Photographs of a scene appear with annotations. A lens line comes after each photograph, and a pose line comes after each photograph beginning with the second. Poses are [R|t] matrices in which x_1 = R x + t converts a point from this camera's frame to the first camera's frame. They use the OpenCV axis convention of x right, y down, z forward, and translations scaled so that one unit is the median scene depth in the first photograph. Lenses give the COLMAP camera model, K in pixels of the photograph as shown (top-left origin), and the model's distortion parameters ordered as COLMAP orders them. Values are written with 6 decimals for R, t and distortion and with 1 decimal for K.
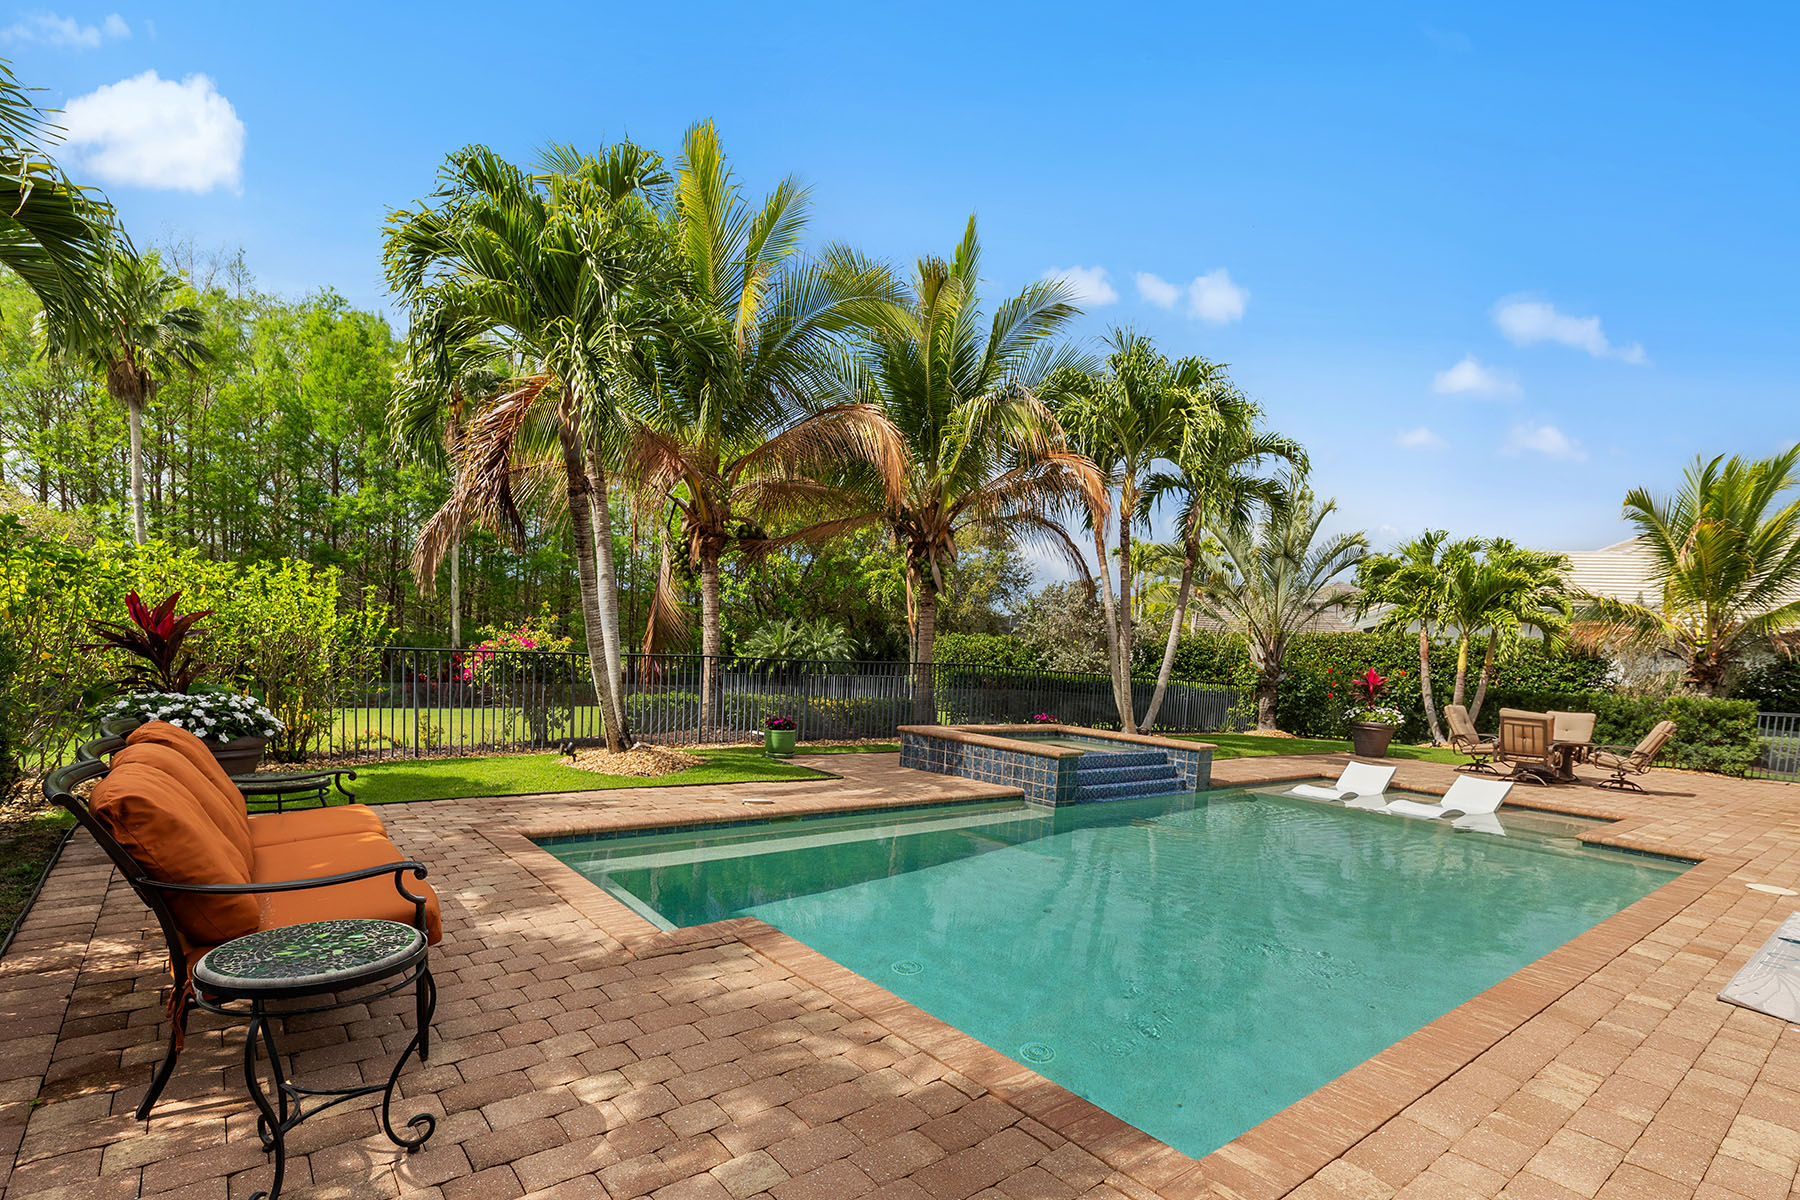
lens RADIAL K [[822.0, 0, 887.7], [0, 822.0, 690.9], [0, 0, 1]] dist [0.004427, 0.000041]
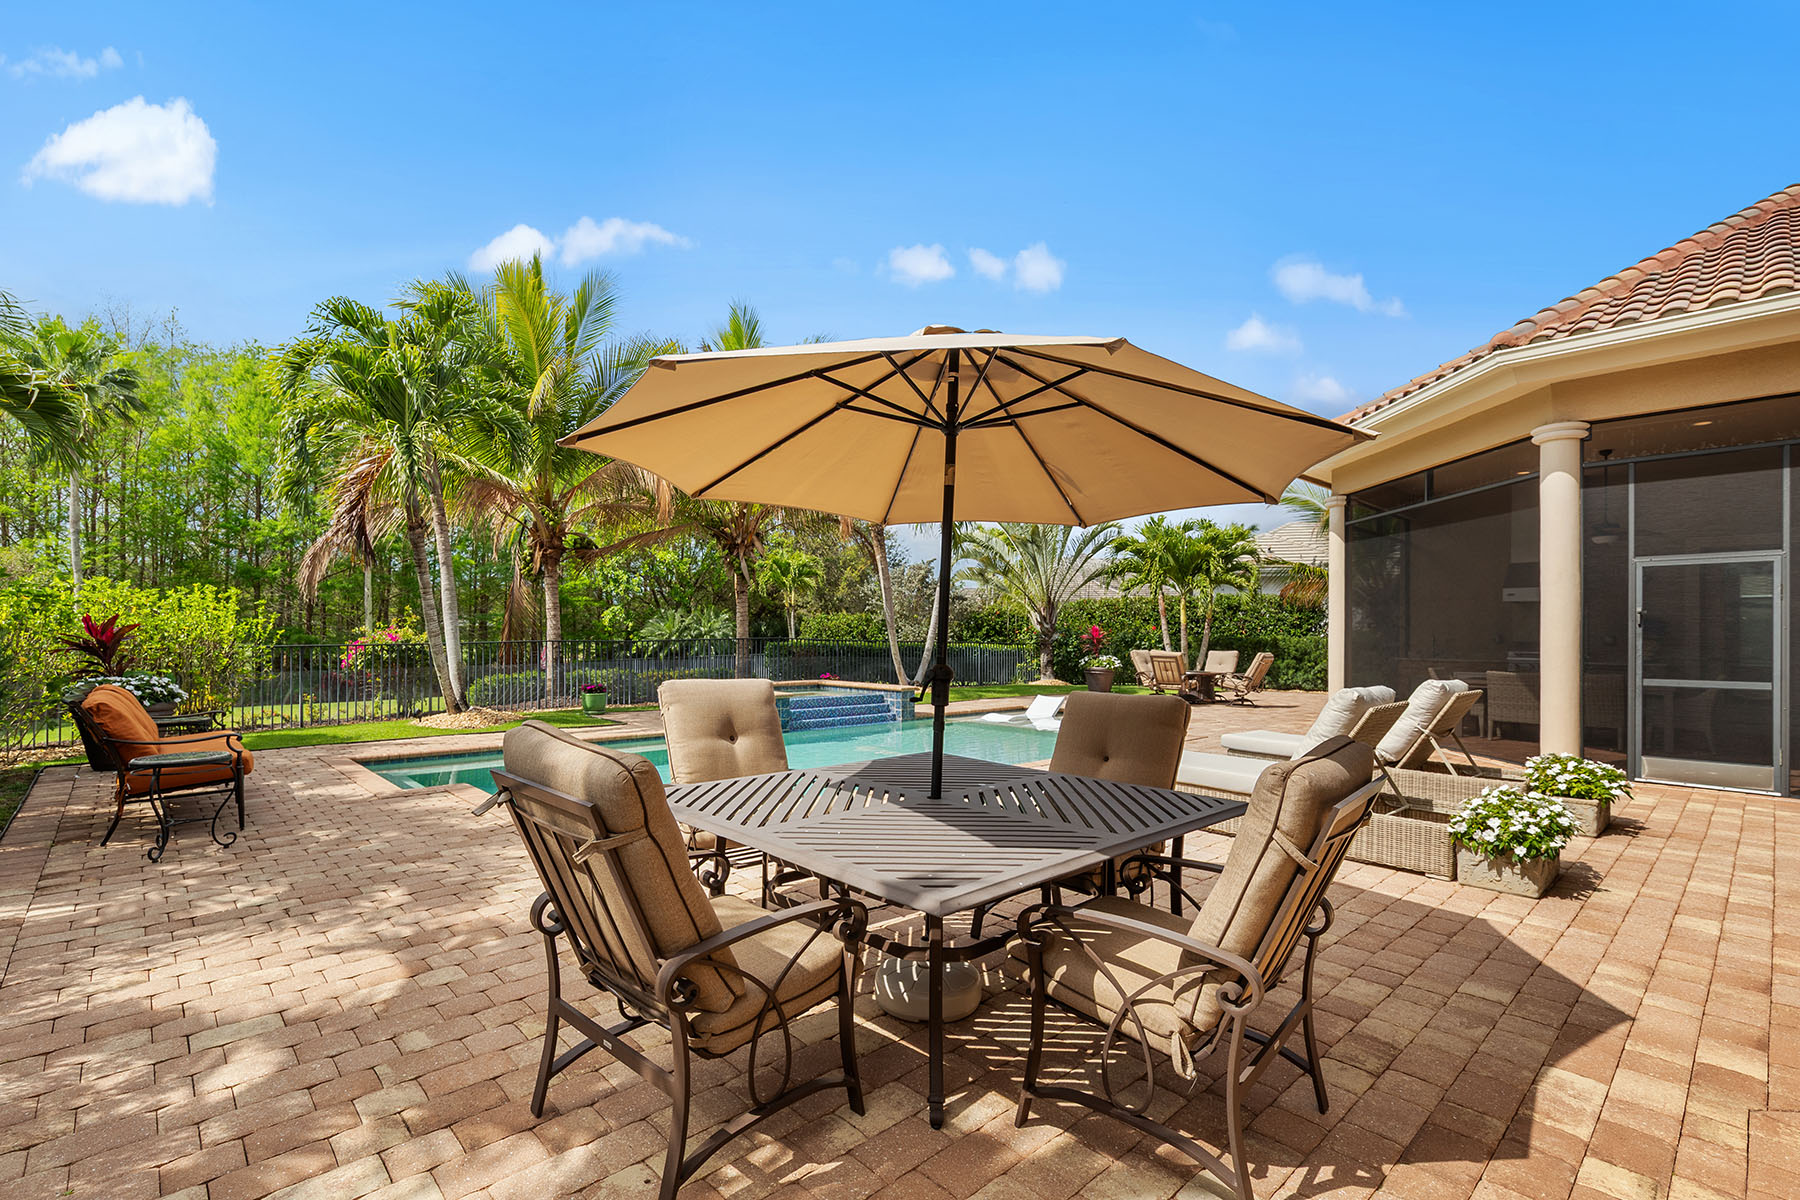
lens RADIAL K [[822.0, 0, 899.7], [0, 822.0, 608.0], [0, 0, 1]] dist [0.004427, 0.000041]
pose [[0.997075, -0.048889, 0.058752, 0.251329], [0.053380, 0.995565, -0.077459, 0.034098], [-0.054704, 0.080369, 0.995263, -0.304973]]
